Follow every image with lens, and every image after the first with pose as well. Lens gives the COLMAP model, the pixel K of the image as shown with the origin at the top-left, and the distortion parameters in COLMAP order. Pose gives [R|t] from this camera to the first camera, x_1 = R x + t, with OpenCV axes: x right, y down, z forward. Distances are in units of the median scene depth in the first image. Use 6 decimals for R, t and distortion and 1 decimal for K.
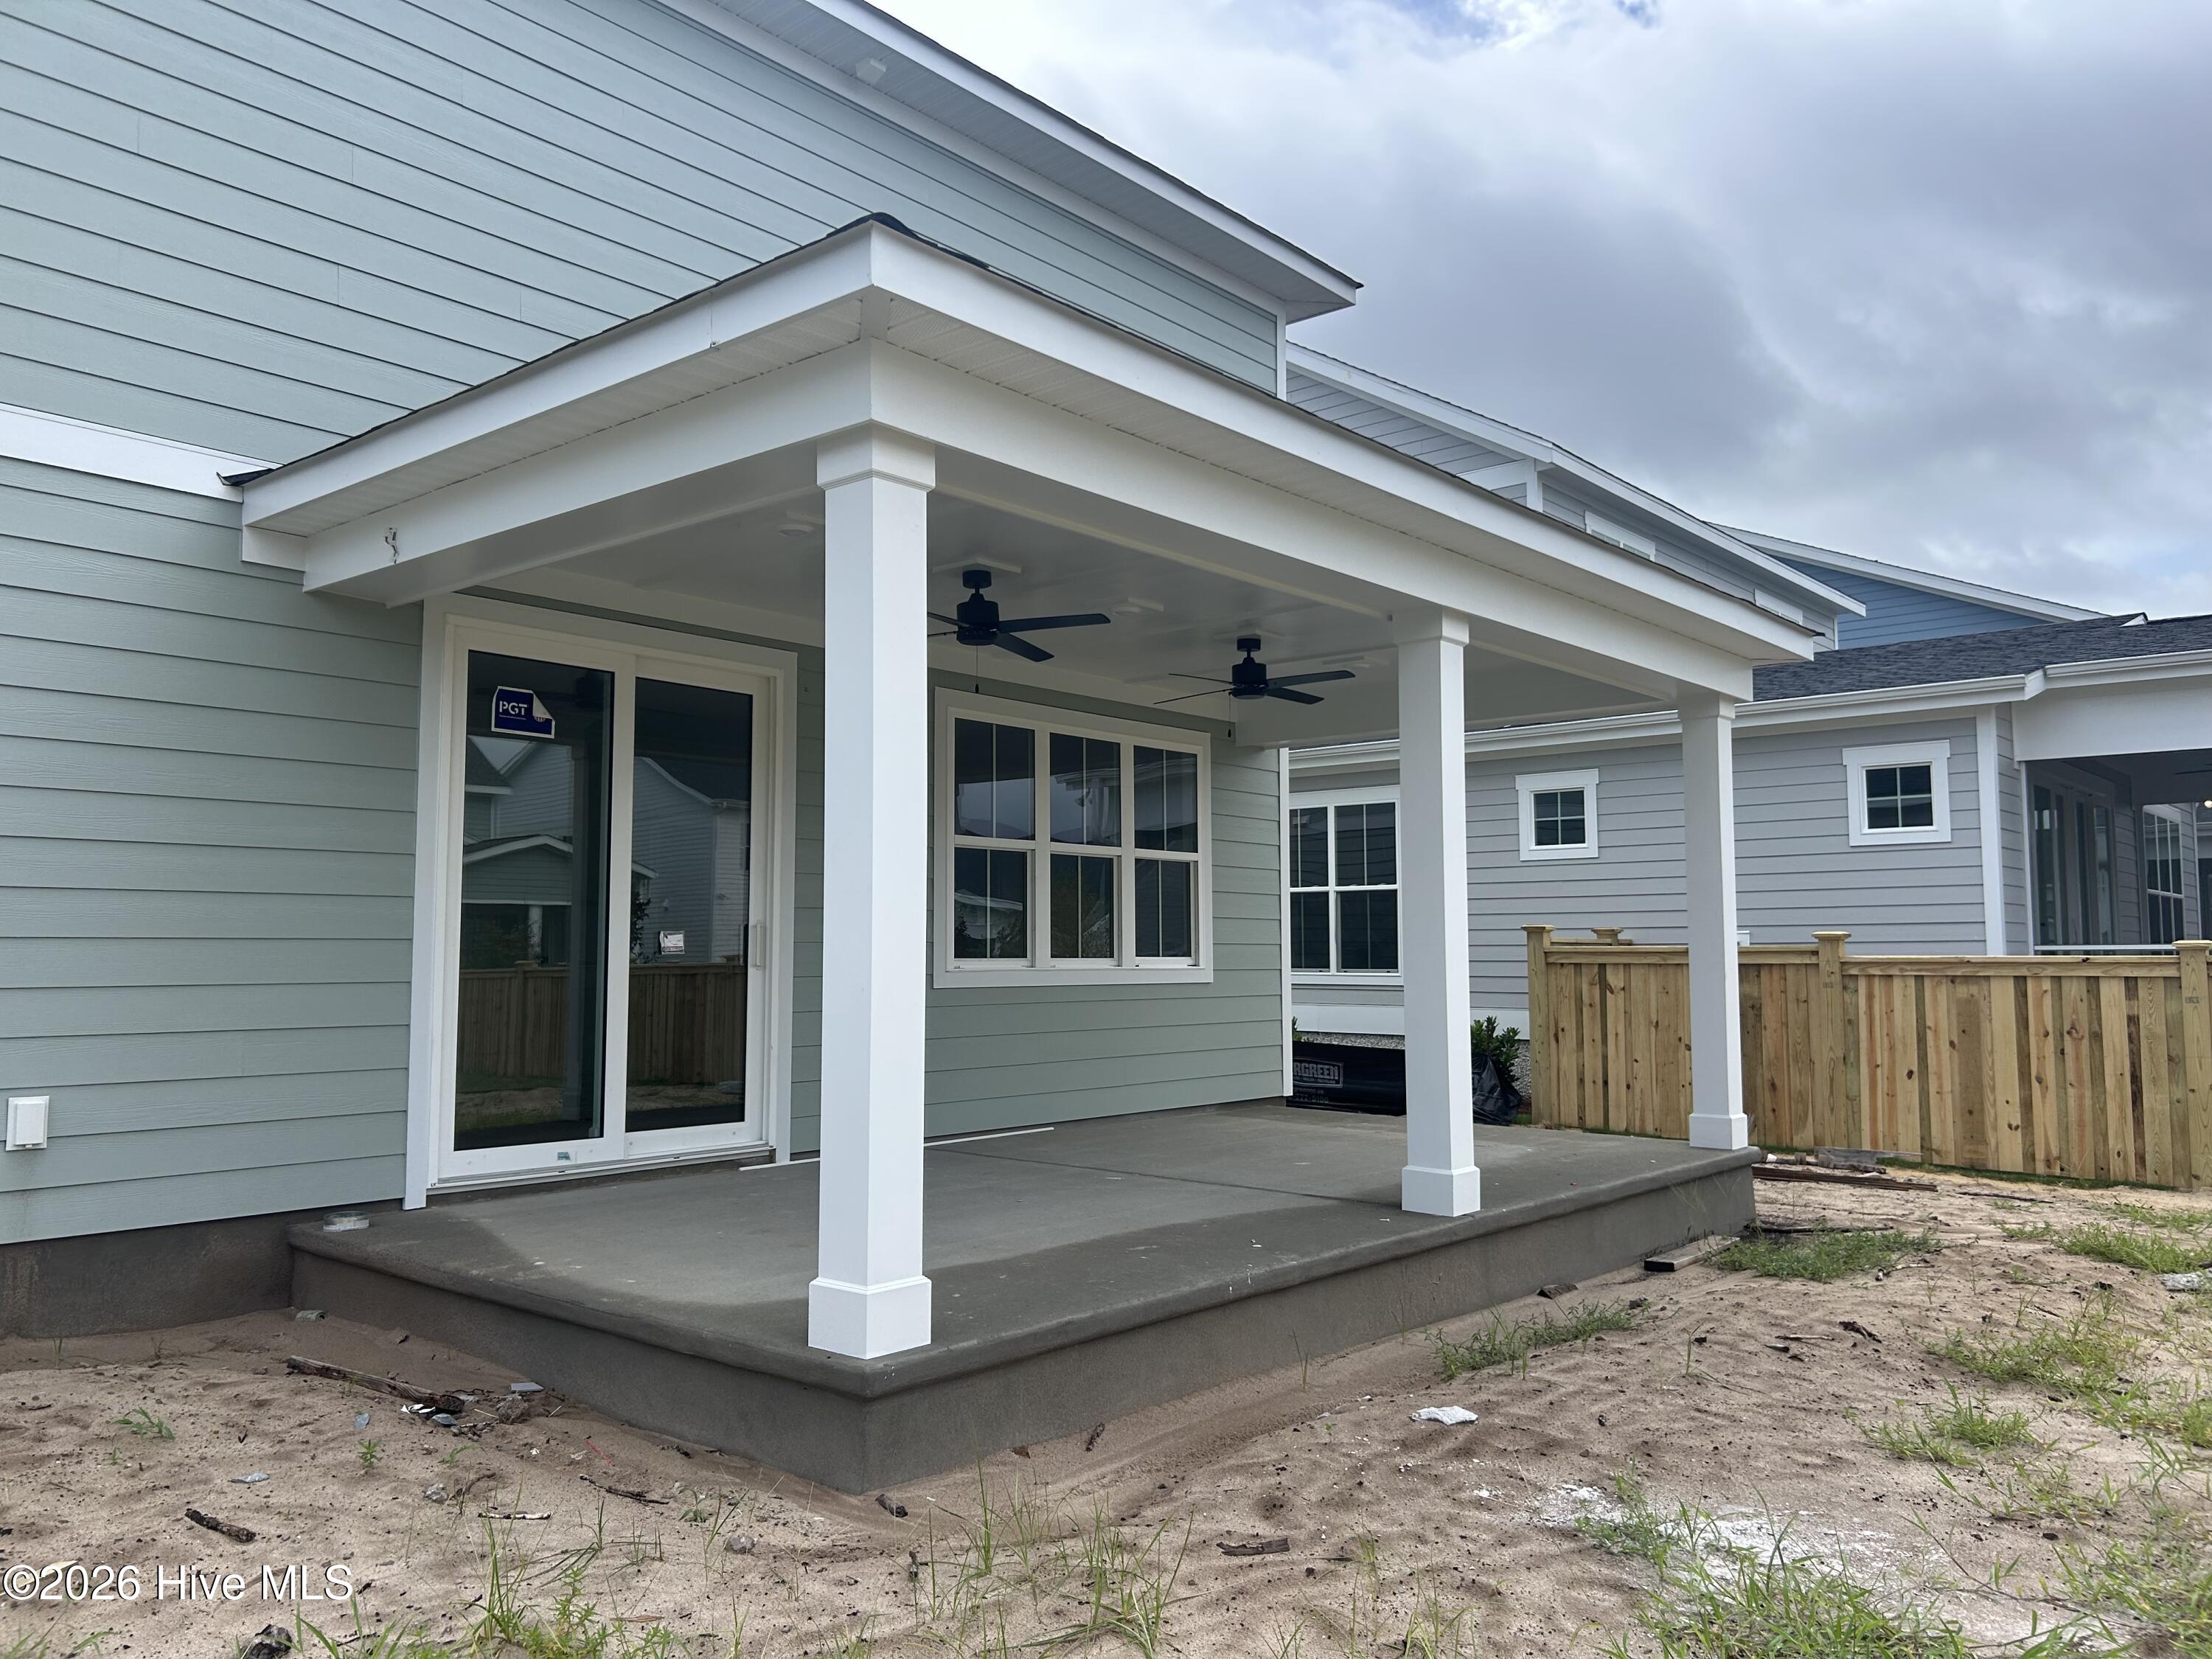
lens RADIAL K [[1679.9, 0, 1106.0], [0, 1679.9, 829.5], [0, 0, 1]] dist [0.002431, 0.001463]
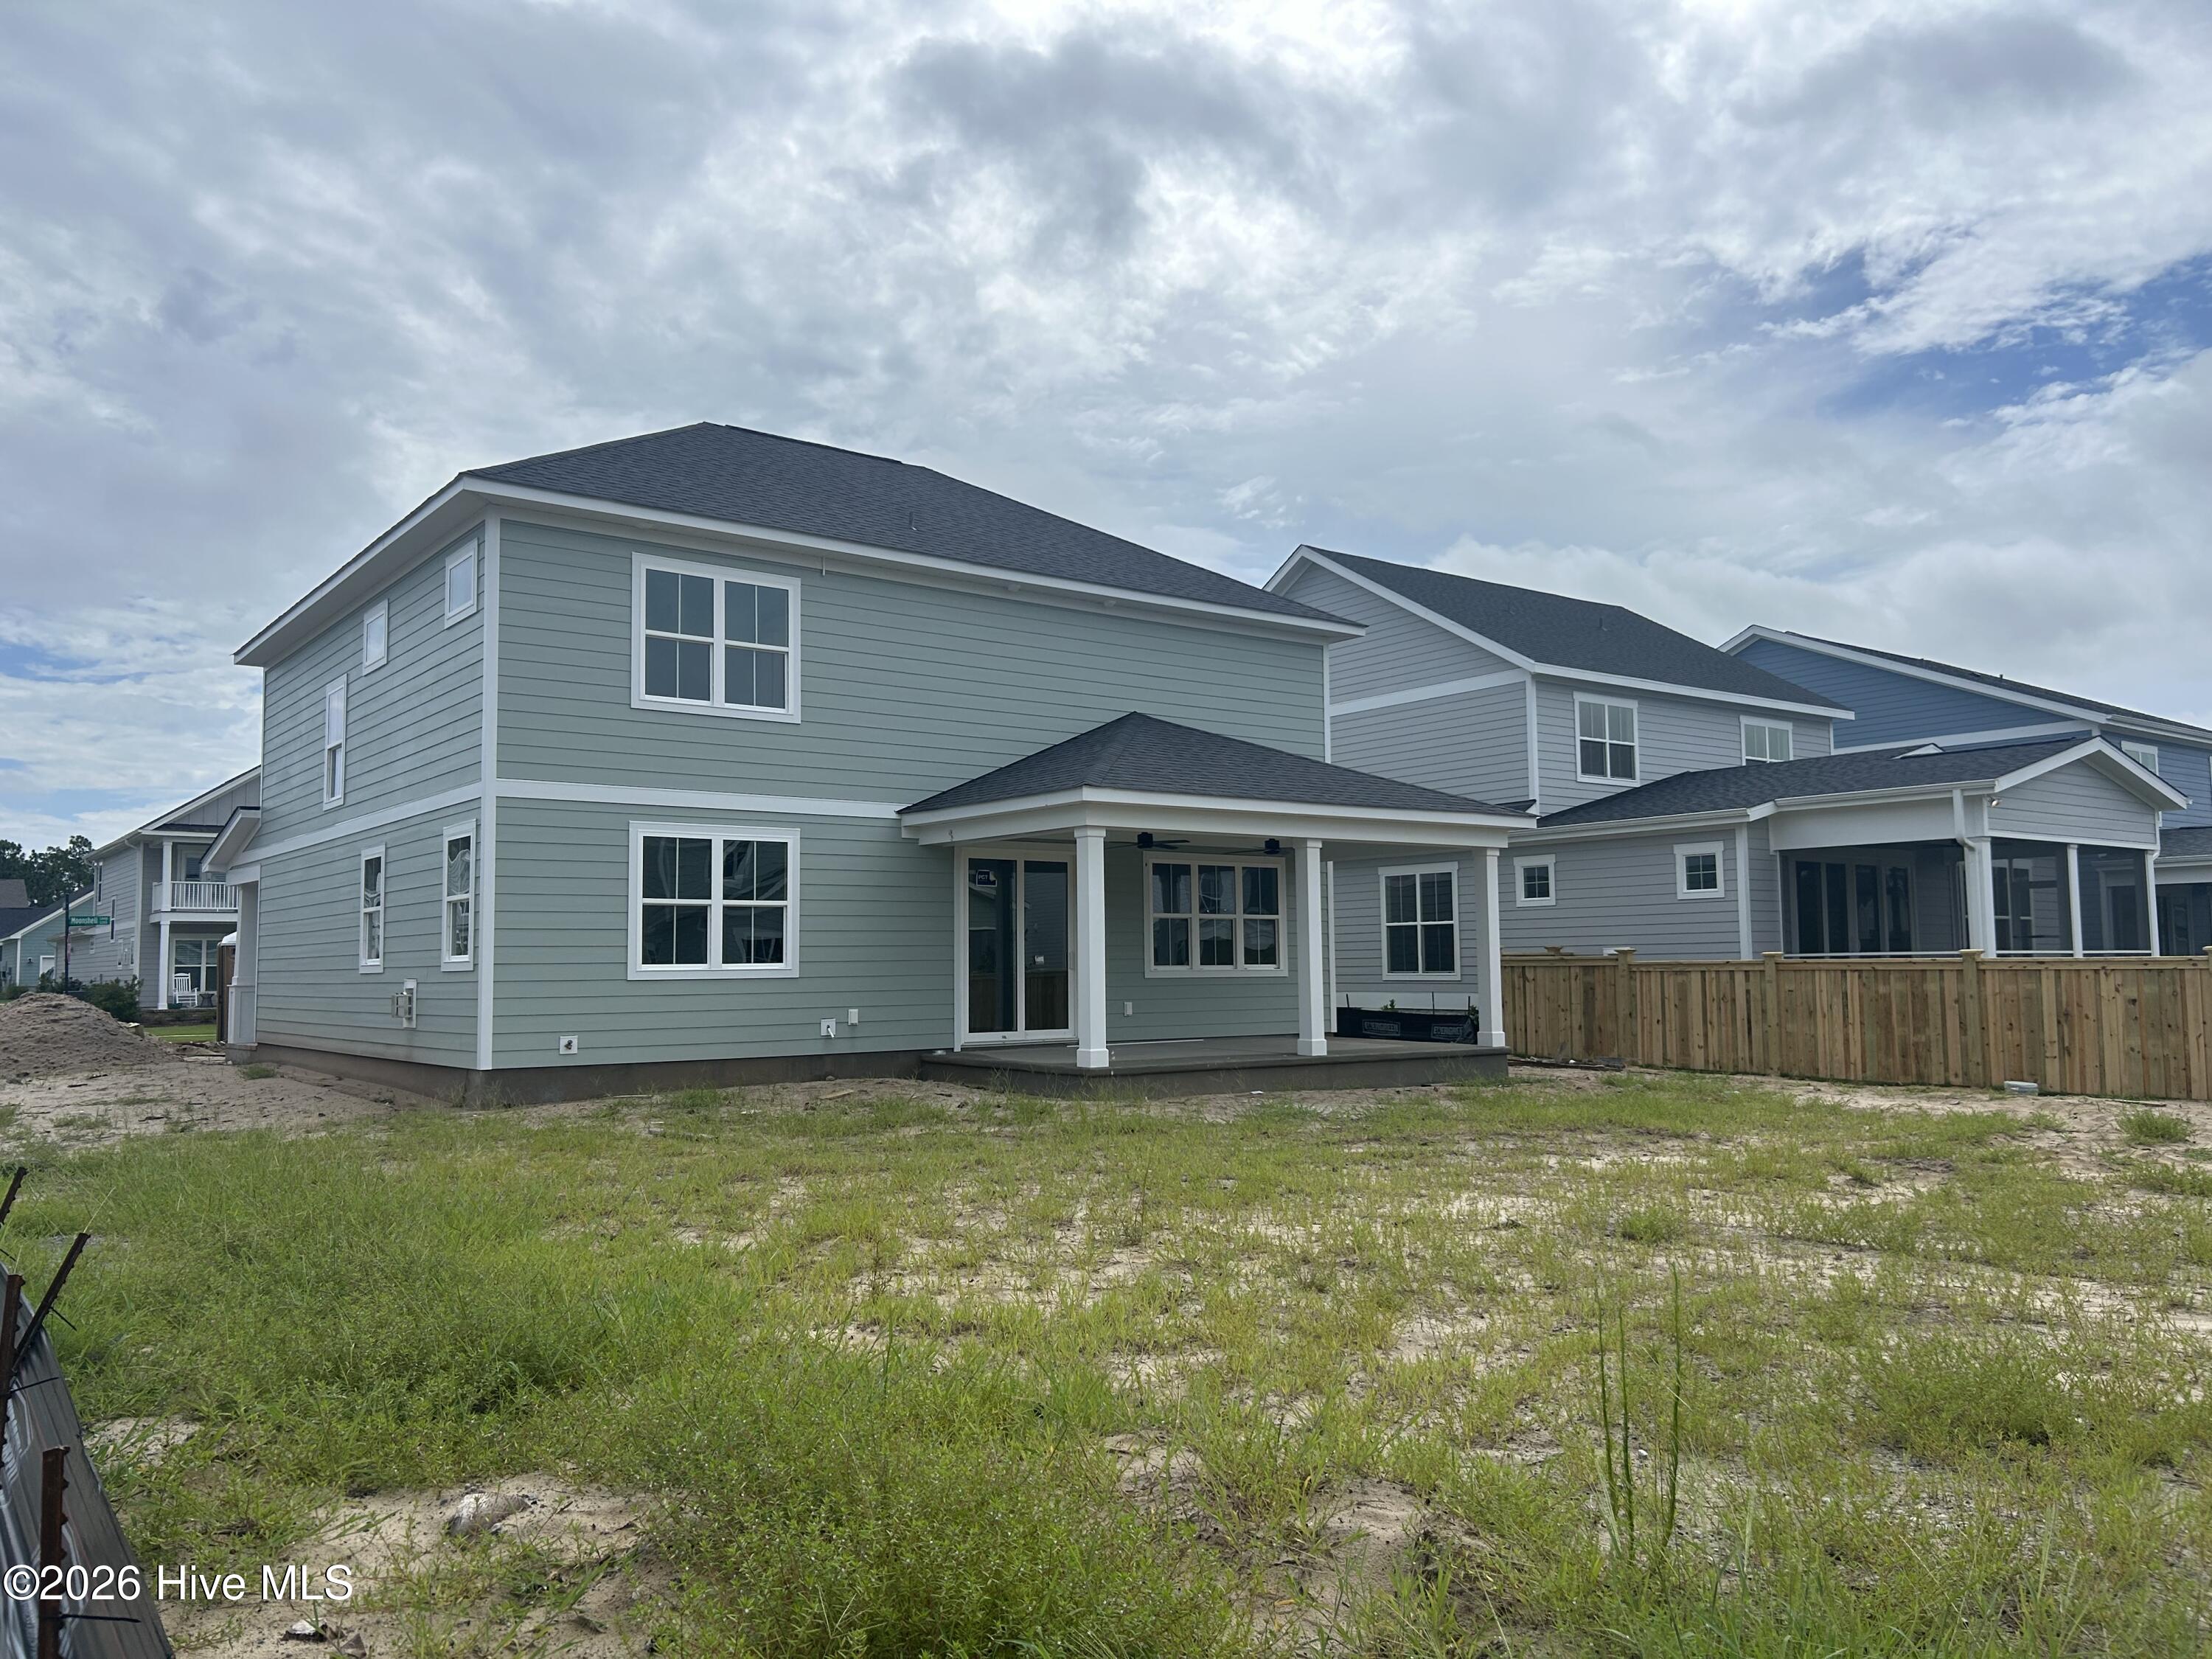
lens RADIAL K [[1679.9, 0, 1106.0], [0, 1679.9, 829.5], [0, 0, 1]] dist [0.002431, 0.001463]
pose [[0.976395, -0.025489, -0.214481, 0.280453], [0.024132, 0.999669, -0.008942, -0.075976], [0.214638, 0.003555, 0.976687, -1.054416]]
